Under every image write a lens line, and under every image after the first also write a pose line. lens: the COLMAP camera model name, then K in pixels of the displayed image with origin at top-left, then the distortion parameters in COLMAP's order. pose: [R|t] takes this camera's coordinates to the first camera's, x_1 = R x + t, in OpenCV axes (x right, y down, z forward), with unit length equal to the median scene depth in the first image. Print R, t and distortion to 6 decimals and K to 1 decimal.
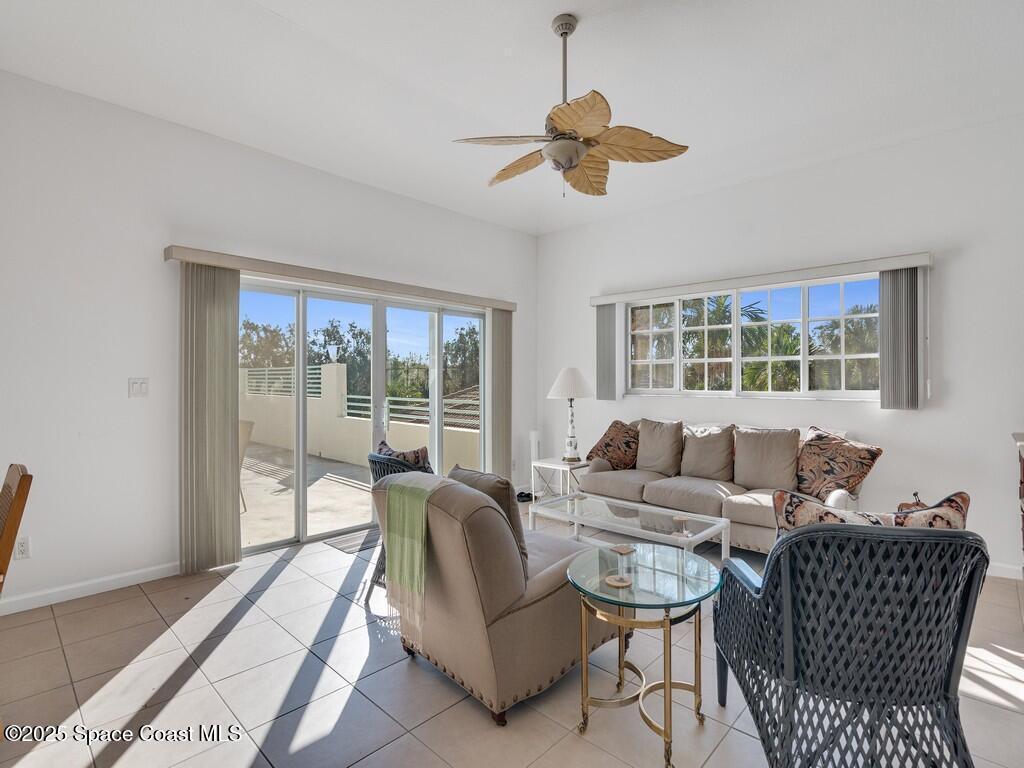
lens RADIAL K [[507.2, 0, 512.0], [0, 507.2, 384.0], [0, 0, 1]] dist [-0.013326, -0.000400]
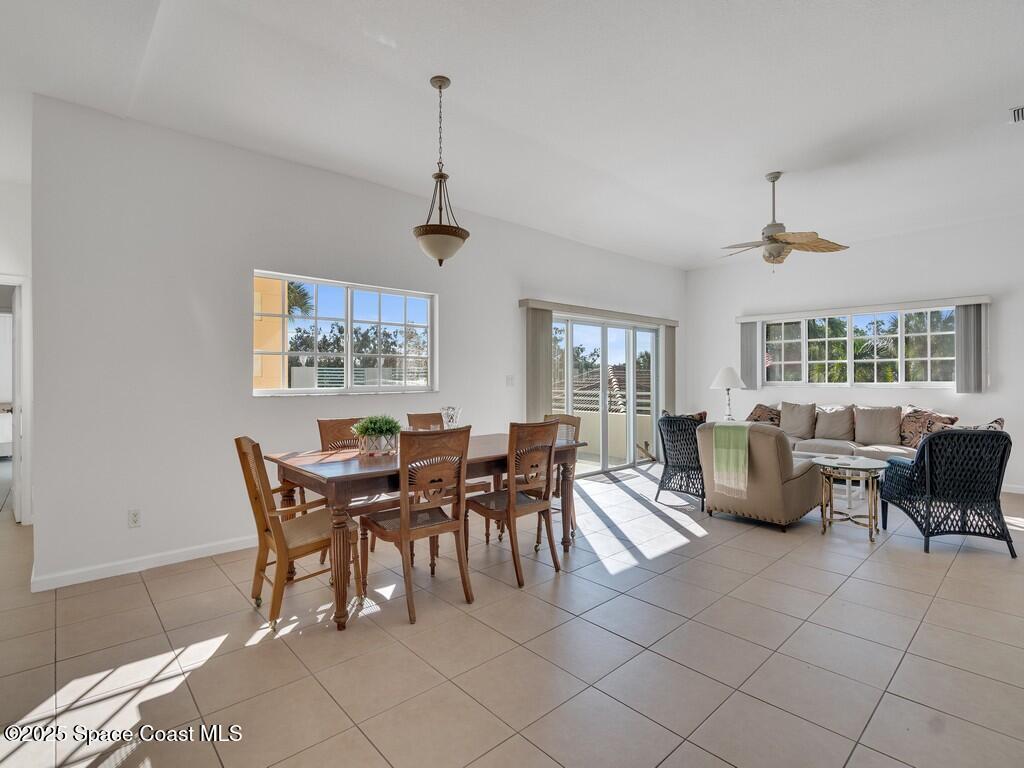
lens RADIAL K [[507.2, 0, 512.0], [0, 507.2, 384.0], [0, 0, 1]] dist [-0.013326, -0.000400]
pose [[0.997427, -0.003822, -0.071594, -0.523169], [0.004234, 0.999975, 0.005609, 0.006388], [0.071571, -0.005898, 0.997418, -0.641270]]
